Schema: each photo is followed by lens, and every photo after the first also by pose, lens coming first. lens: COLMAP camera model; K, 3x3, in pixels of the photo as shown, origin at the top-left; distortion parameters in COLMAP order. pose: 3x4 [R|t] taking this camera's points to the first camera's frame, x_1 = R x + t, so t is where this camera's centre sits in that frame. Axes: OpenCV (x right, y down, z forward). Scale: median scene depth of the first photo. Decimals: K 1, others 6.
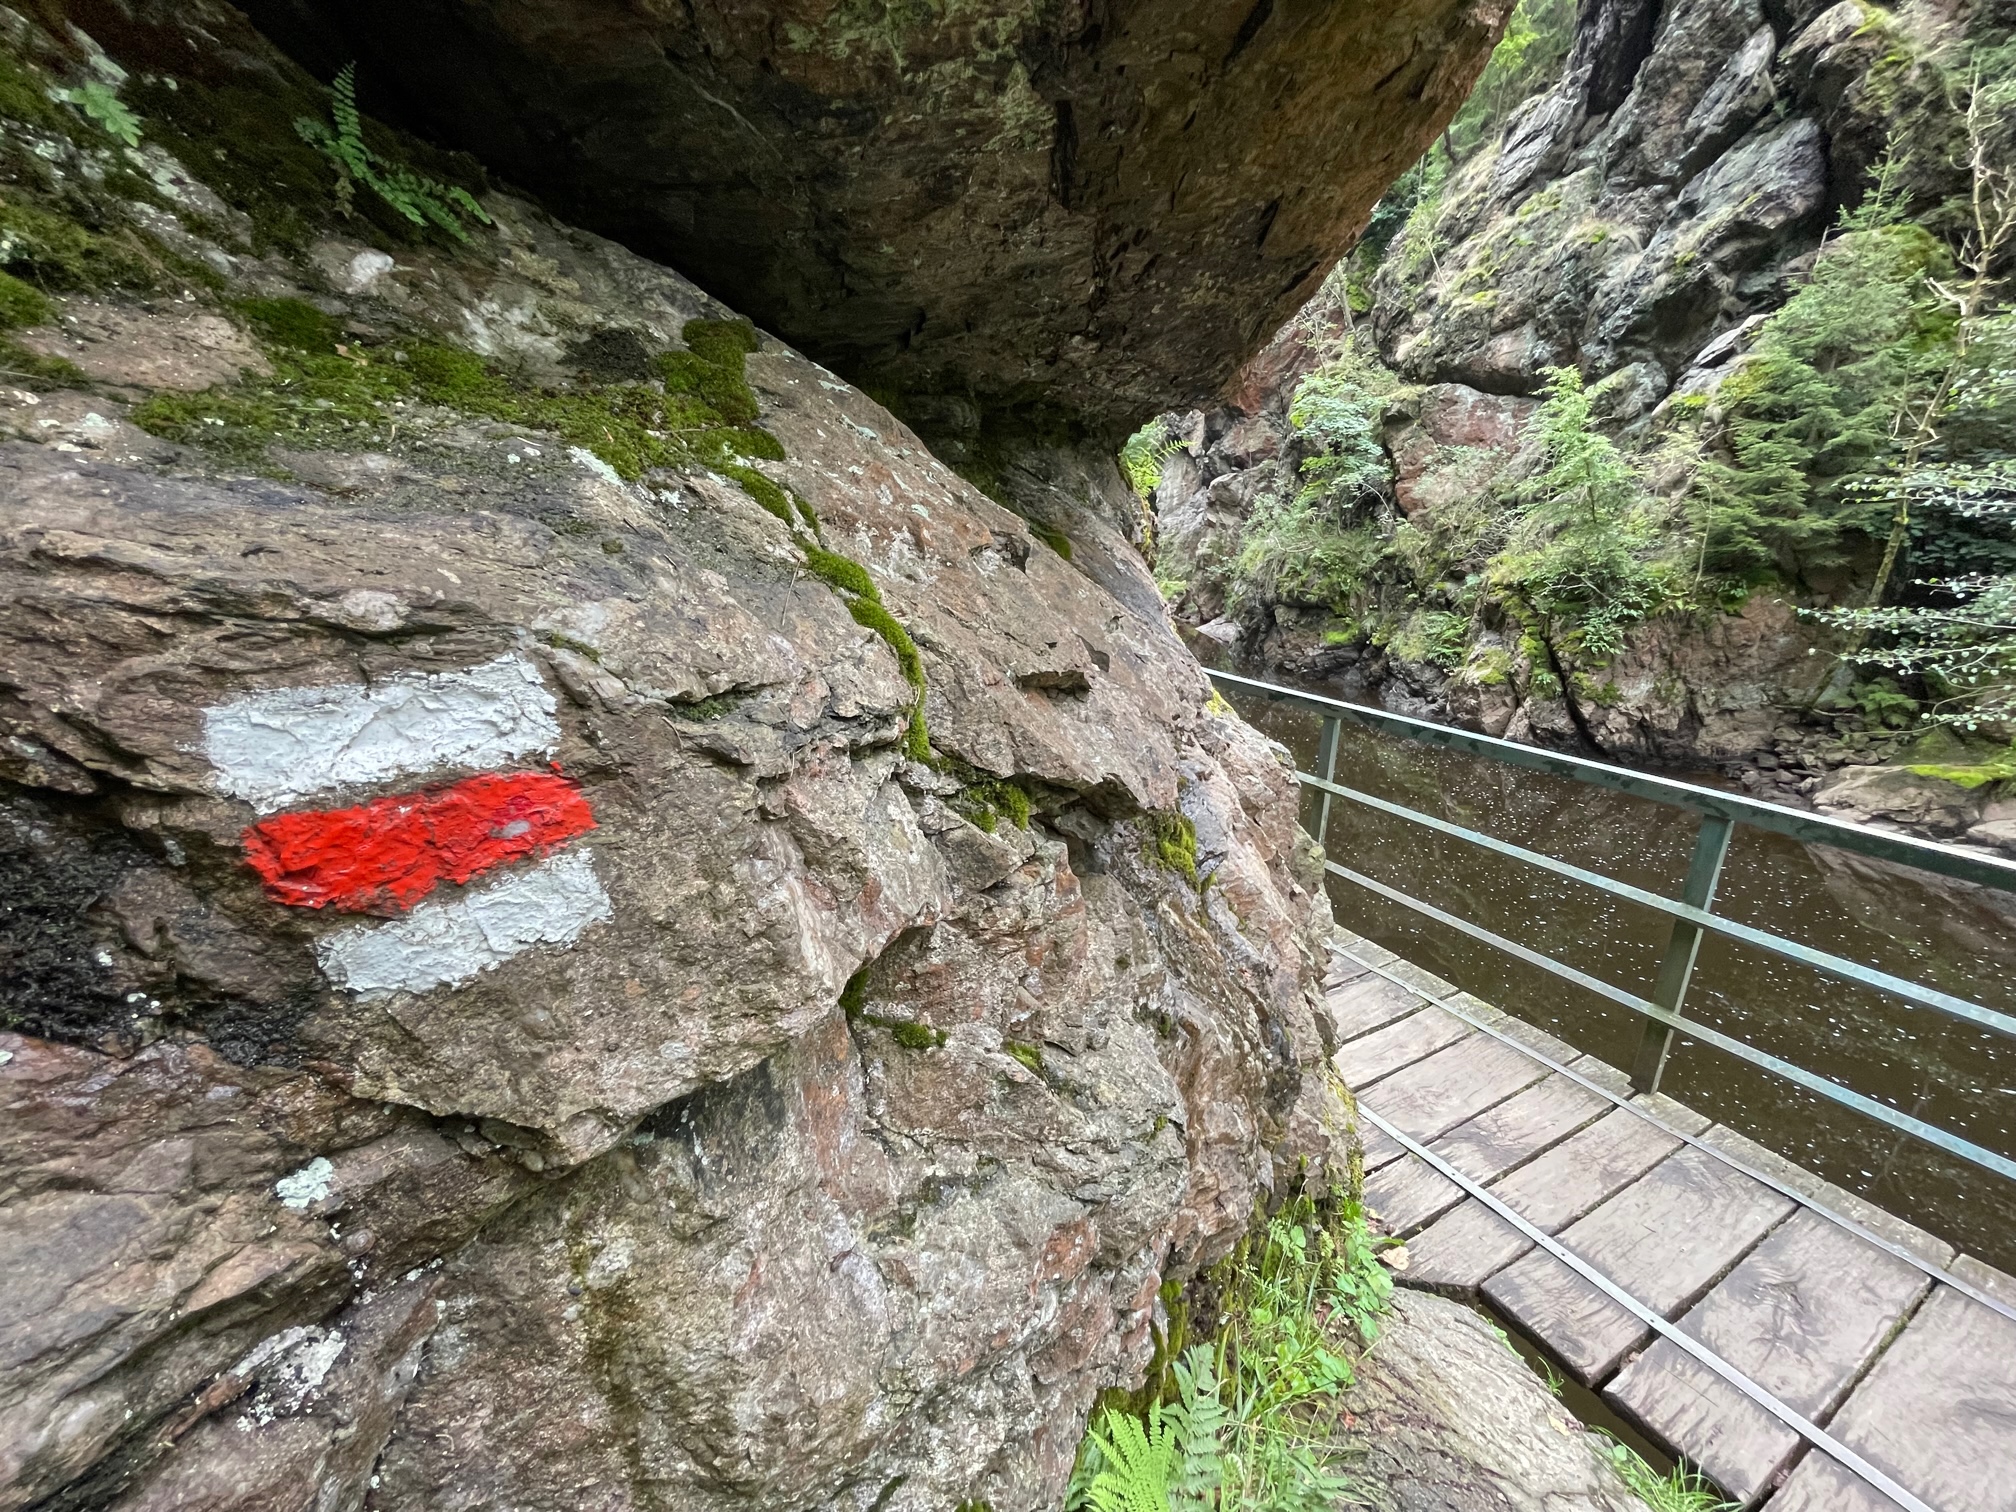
lens RADIAL K [[815.5, 0, 1008.0], [0, 815.5, 756.0], [0, 0, 1]] dist [-0.001848, 0.000119]
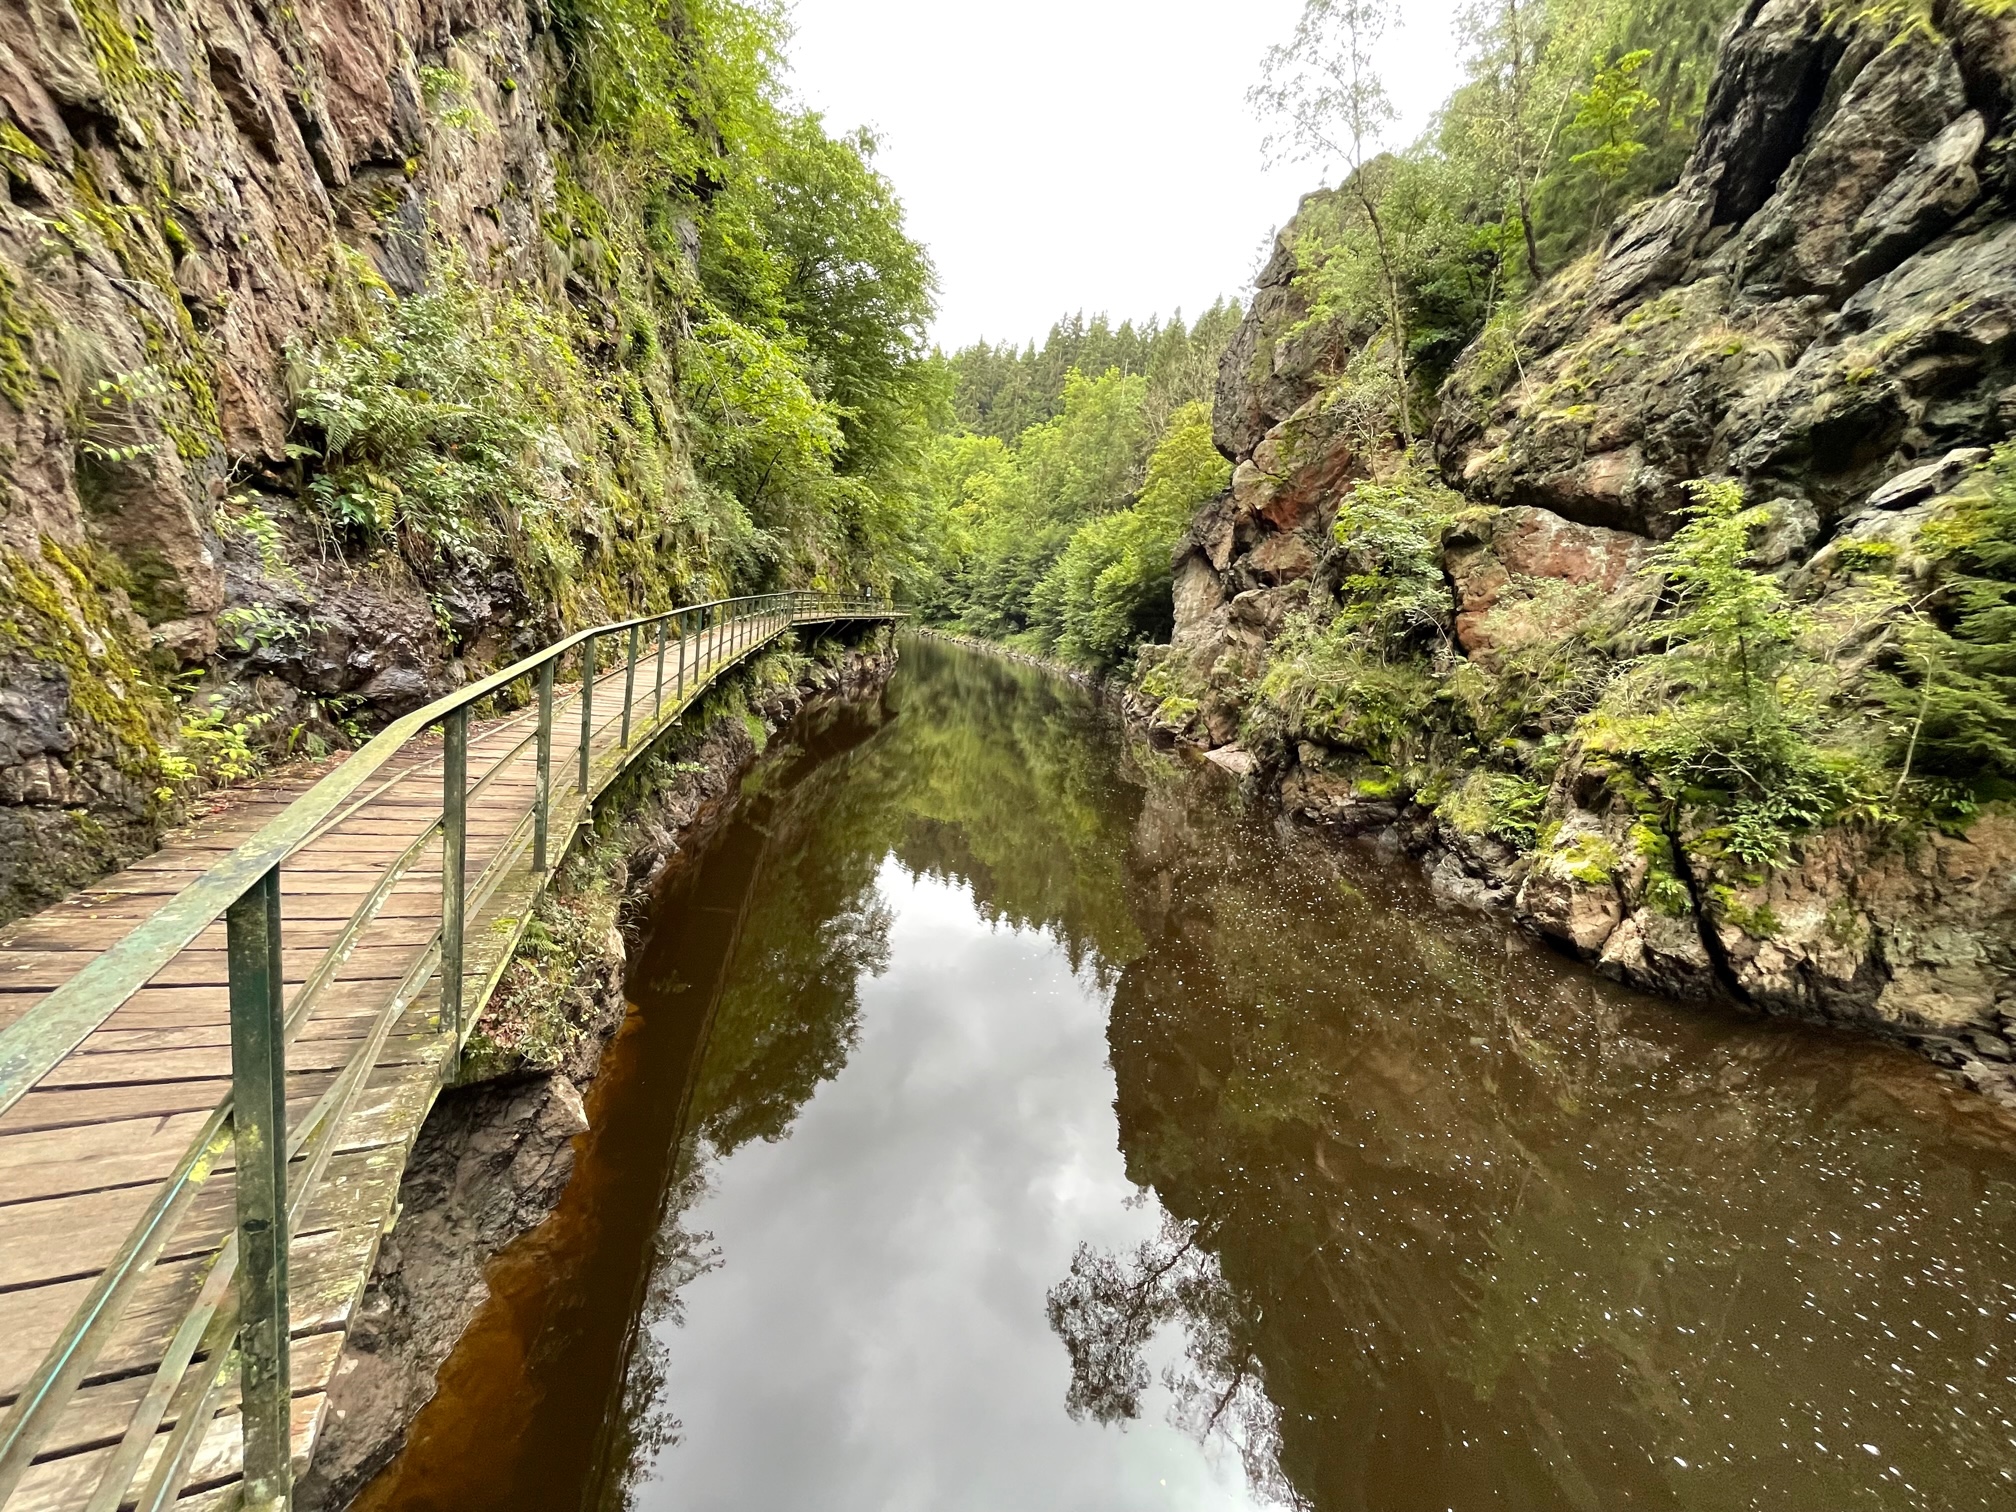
lens RADIAL K [[815.5, 0, 1008.0], [0, 815.5, 756.0], [0, 0, 1]] dist [-0.001848, 0.000119]
pose [[0.993109, 0.116833, -0.009172, 0.049627], [-0.117108, 0.986366, -0.115617, -0.047834], [-0.004461, 0.115895, 0.993251, 0.218351]]
